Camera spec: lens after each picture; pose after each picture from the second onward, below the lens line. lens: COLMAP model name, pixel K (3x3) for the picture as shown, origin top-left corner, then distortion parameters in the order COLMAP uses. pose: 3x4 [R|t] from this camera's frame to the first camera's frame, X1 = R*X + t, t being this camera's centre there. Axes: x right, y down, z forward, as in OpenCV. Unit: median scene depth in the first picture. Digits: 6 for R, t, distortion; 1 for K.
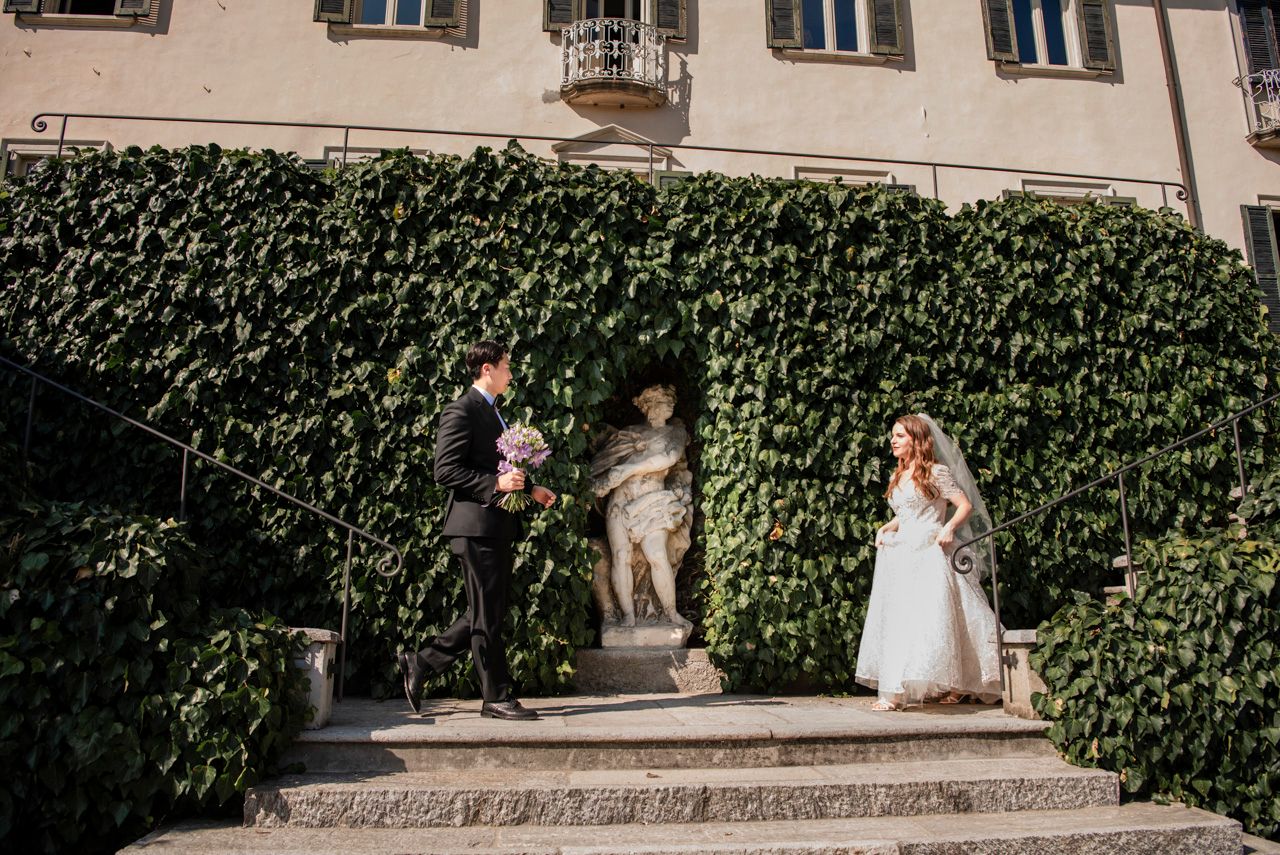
lens RADIAL K [[918.2, 0, 640.0], [0, 918.2, 427.5], [0, 0, 1]] dist [-0.064885, 0.008478]
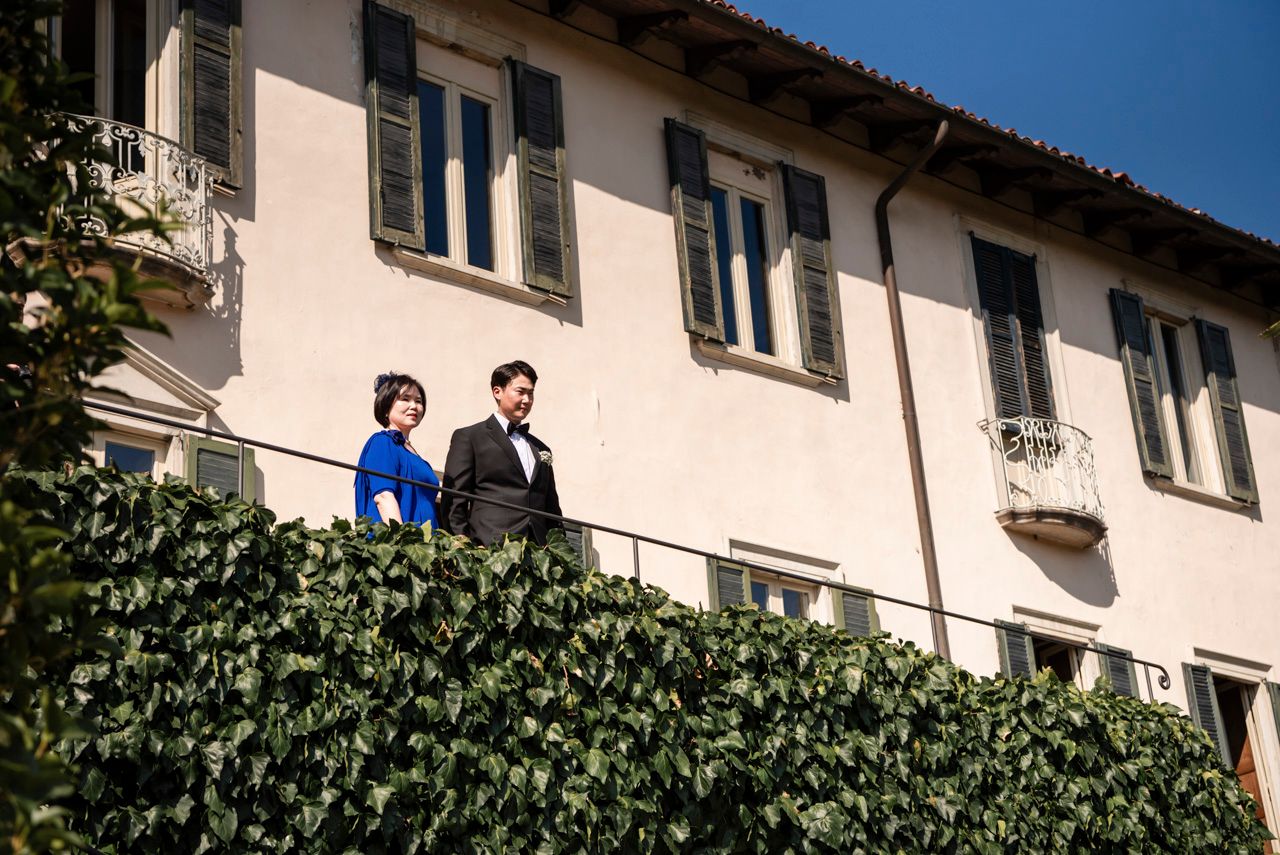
lens RADIAL K [[2162.3, 0, 640.0], [0, 2162.3, 427.5], [0, 0, 1]] dist [0.256966, 0.046870]
pose [[0.801773, 0.167835, 0.573578, -0.981443], [-0.046508, 0.974368, -0.220099, -0.052986], [-0.595817, 0.149794, 0.789027, -0.250429]]
